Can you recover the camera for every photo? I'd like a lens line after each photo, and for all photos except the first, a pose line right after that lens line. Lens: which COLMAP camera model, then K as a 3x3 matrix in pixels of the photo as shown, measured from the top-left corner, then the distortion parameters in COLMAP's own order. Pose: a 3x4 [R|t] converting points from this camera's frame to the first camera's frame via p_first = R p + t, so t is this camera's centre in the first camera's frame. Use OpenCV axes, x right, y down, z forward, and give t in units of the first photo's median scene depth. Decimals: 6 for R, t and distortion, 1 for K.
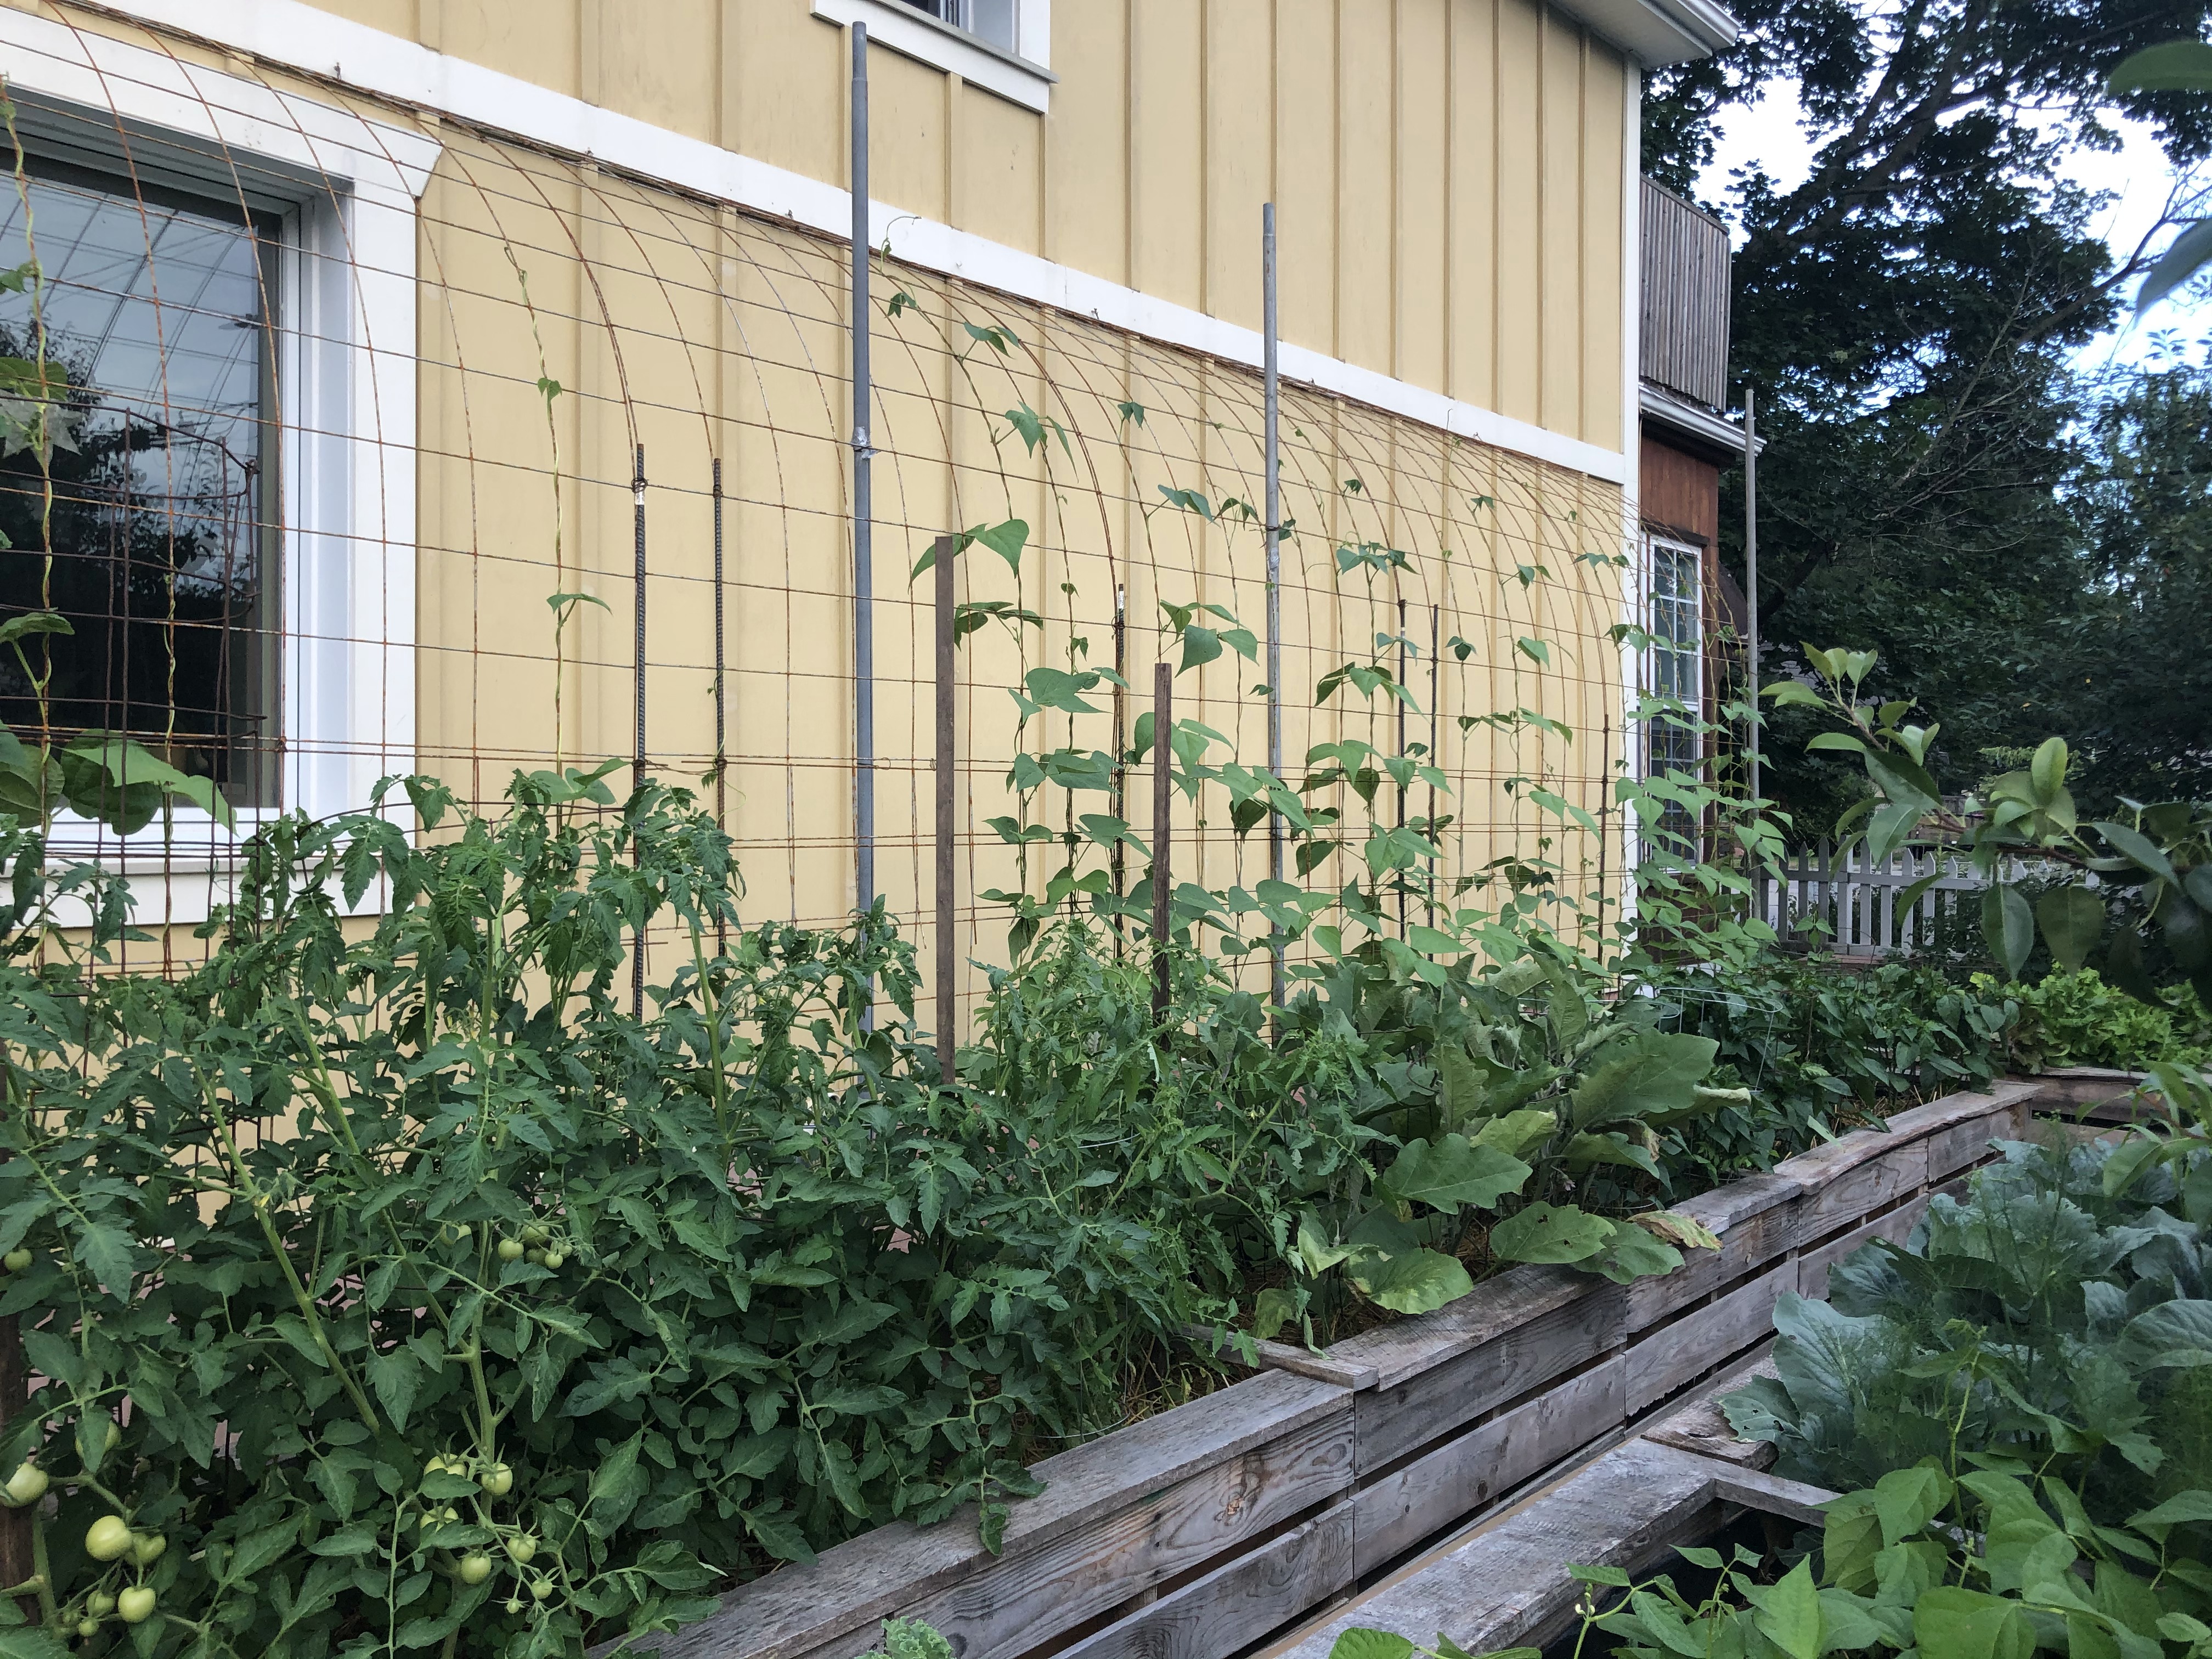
lens RADIAL K [[1858.3, 0, 1111.0], [0, 1858.3, 796.0], [0, 0, 1]] dist [0.017584, 0.002476]
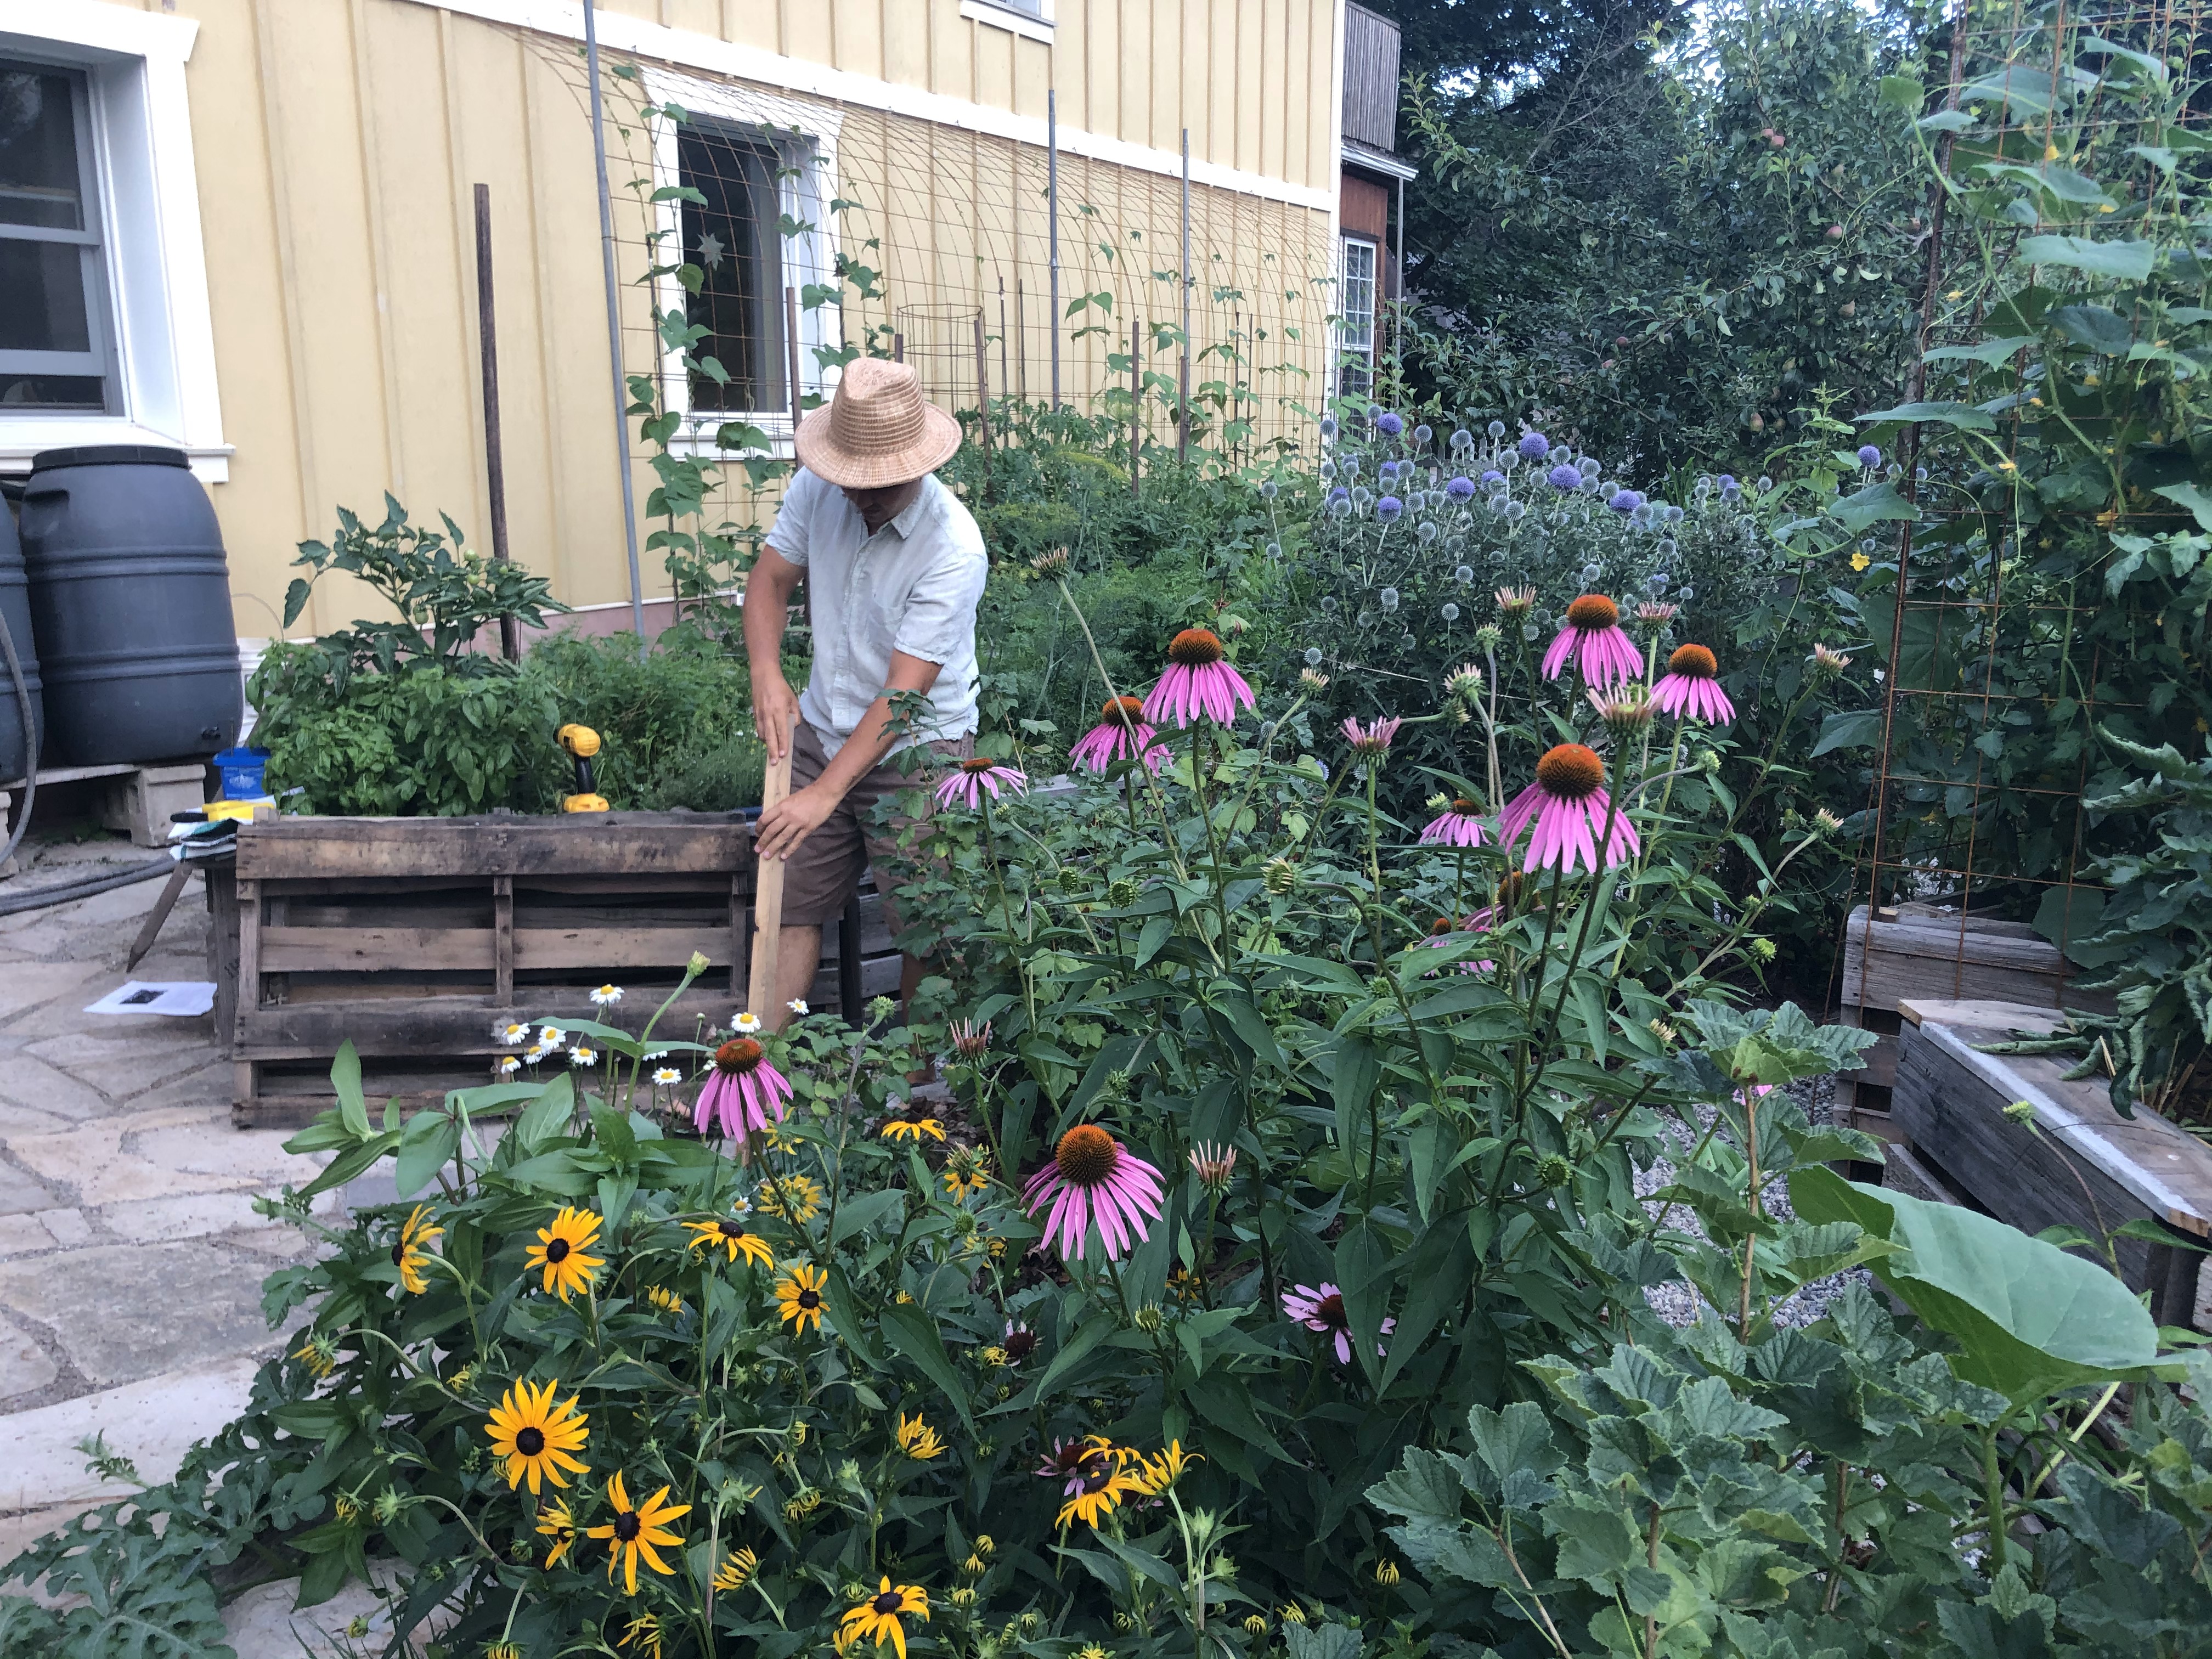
lens RADIAL K [[1783.0, 0, 1106.0], [0, 1783.0, 829.5], [0, 0, 1]] dist [-0.001685, -0.032771]
pose [[0.987002, -0.038464, 0.156039, -0.180419], [0.001583, 0.973215, 0.229891, 0.001192], [-0.160702, -0.226656, 0.960626, -0.582032]]
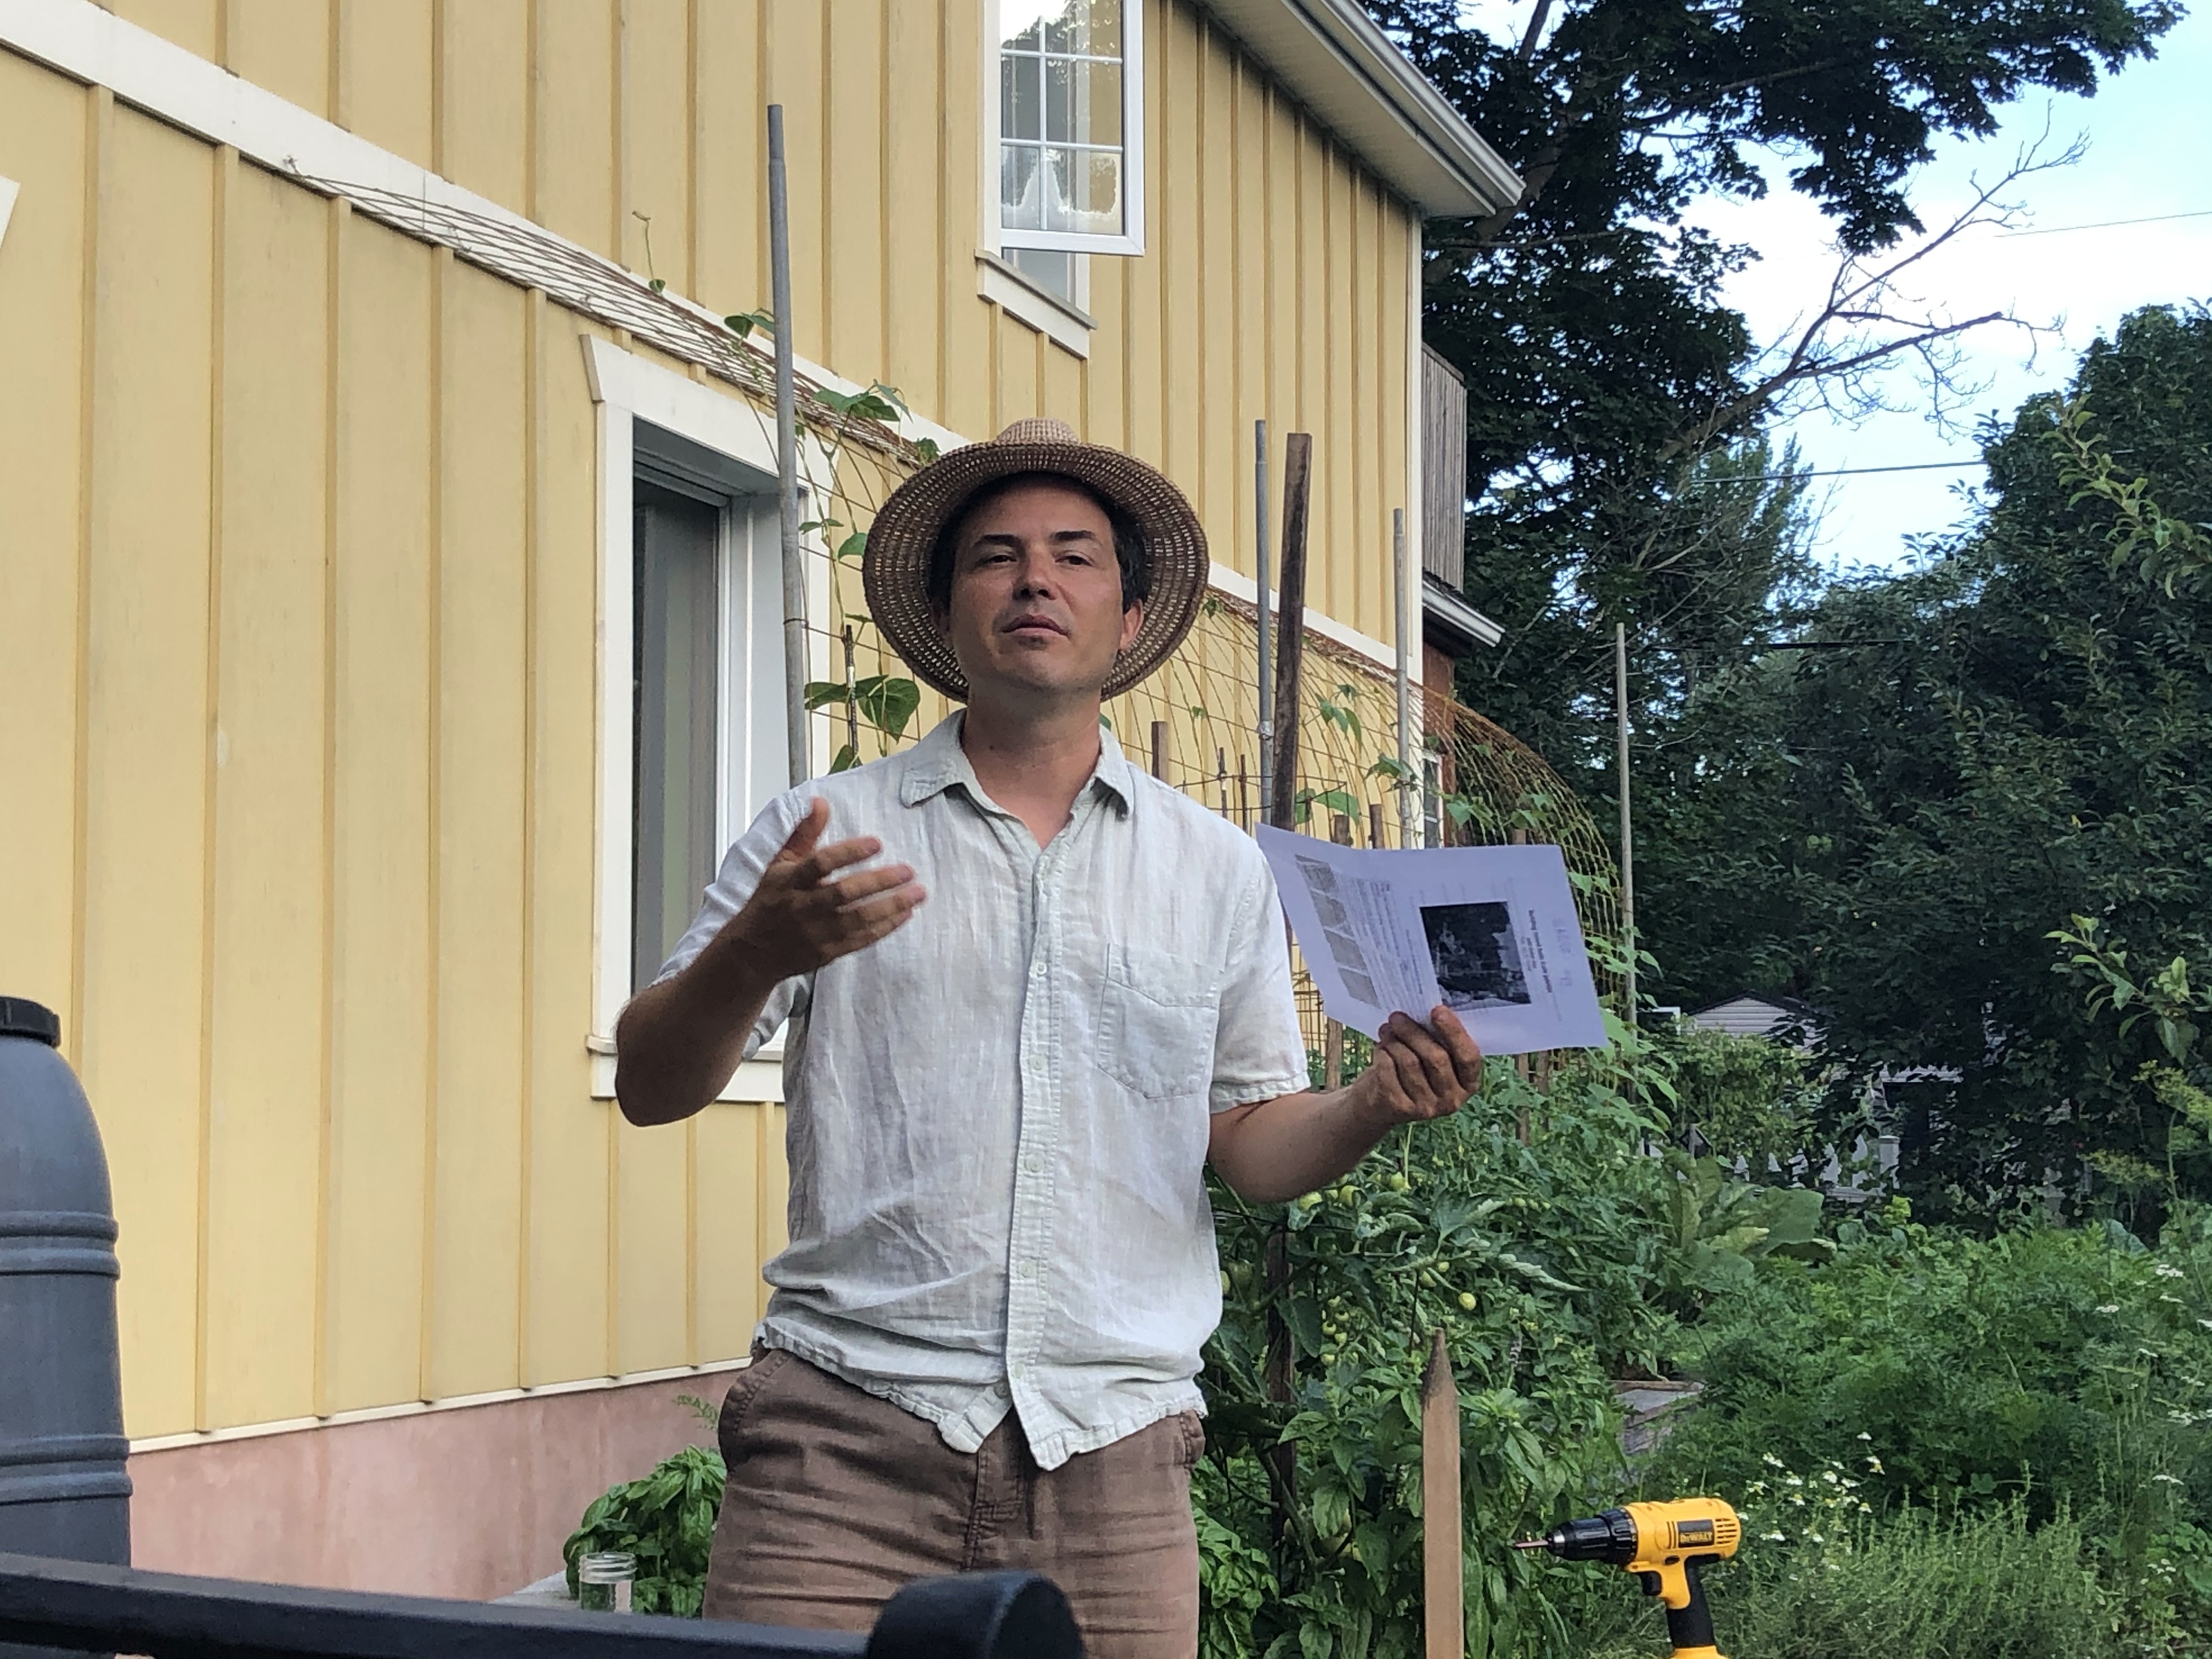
lens RADIAL K [[3646.1, 0, 1106.0], [0, 3646.1, 829.5], [0, 0, 1]] dist [0.051491, 0.053198]
pose [[0.938581, 0.025821, 0.344093, -0.426672], [0.002159, 0.996737, -0.080686, 0.032359], [-0.345053, 0.076473, 0.935462, -0.517665]]
